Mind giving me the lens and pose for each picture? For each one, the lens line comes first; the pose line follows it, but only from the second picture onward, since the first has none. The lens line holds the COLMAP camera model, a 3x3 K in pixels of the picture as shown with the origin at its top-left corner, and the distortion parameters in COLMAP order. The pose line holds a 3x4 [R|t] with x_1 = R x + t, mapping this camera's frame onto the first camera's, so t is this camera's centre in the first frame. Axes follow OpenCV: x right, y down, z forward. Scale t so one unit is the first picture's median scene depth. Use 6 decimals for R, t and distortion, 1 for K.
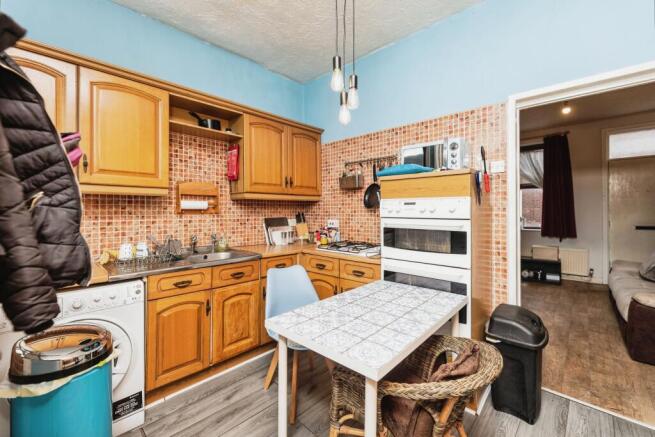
lens RADIAL K [[266.1, 0, 325.3], [0, 266.1, 213.1], [0, 0, 1]] dist [0.003289, 0.000007]
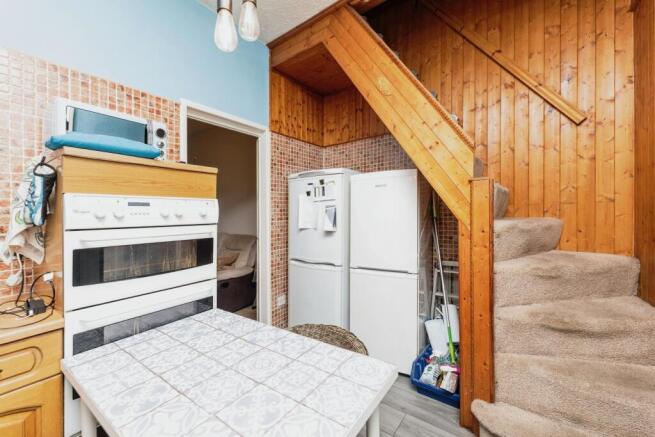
lens RADIAL K [[266.1, 0, 324.1], [0, 266.1, 218.3], [0, 0, 1]] dist [0.003289, 0.000007]
pose [[-0.110657, -0.009893, 0.993809, -0.407339], [0.033361, 0.999350, 0.013663, 0.003580], [-0.993299, 0.034667, -0.110255, 0.714902]]
